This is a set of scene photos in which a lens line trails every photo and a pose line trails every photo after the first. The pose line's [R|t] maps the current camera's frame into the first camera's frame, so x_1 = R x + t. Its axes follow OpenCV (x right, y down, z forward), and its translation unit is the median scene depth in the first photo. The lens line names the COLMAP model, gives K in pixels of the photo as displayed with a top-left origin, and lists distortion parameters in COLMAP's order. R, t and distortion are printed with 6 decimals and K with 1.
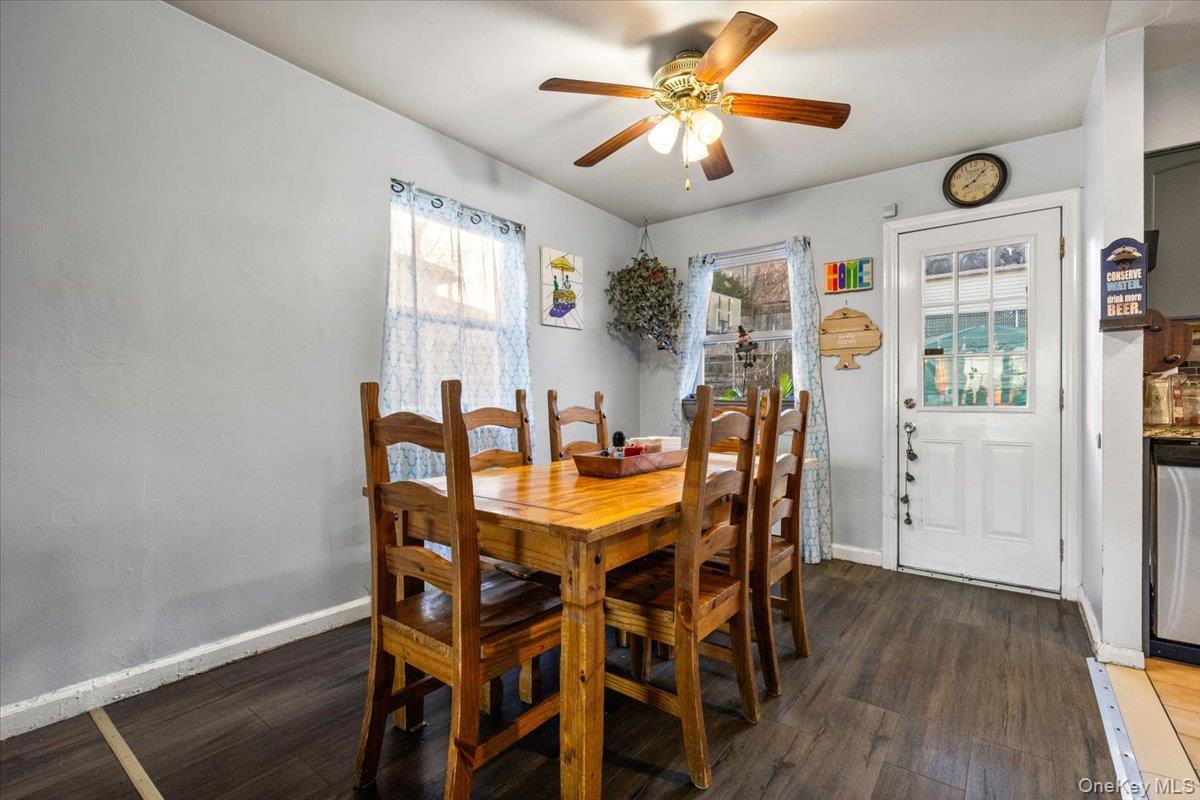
lens RADIAL K [[537.4, 0, 609.9], [0, 537.4, 402.6], [0, 0, 1]] dist [0.002225, -0.000070]
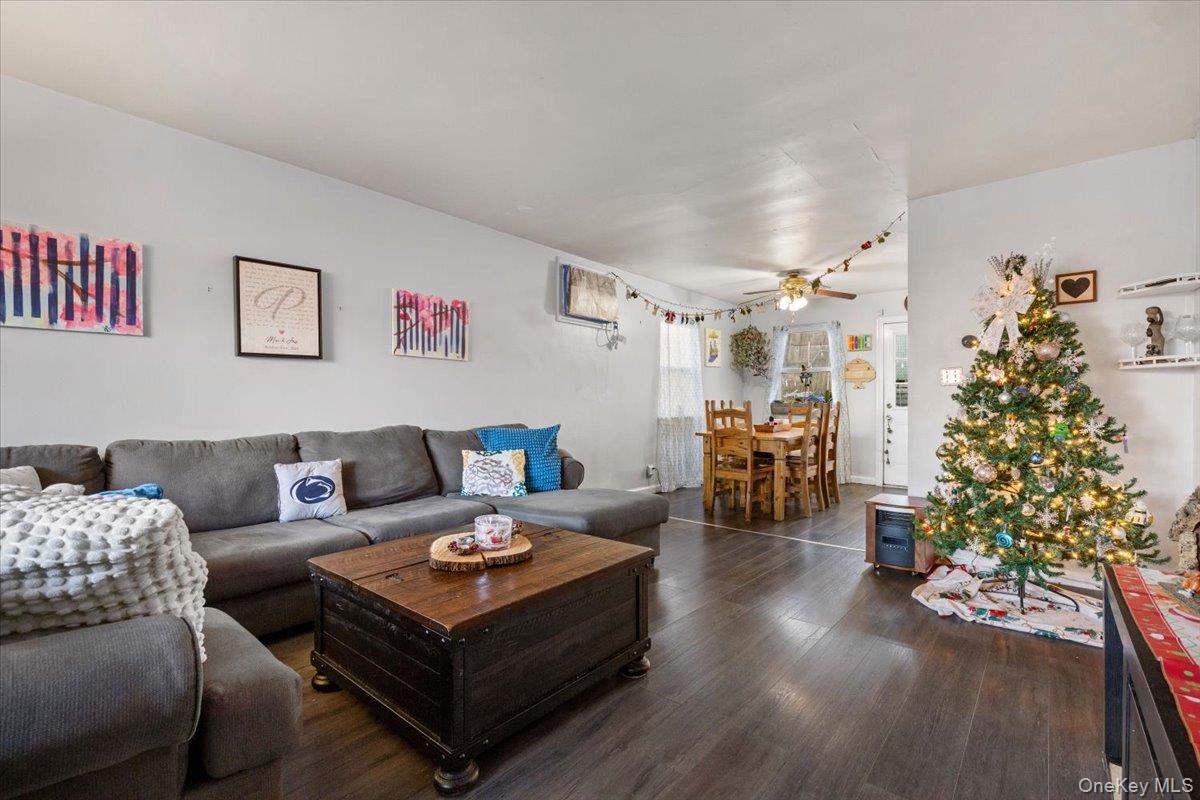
lens RADIAL K [[537.4, 0, 609.9], [0, 537.4, 402.6], [0, 0, 1]] dist [0.002225, -0.000070]
pose [[0.999050, 0.001660, -0.043554, -0.399051], [-0.001615, 0.999998, 0.001065, -0.010713], [0.043555, -0.000994, 0.999051, -1.043118]]
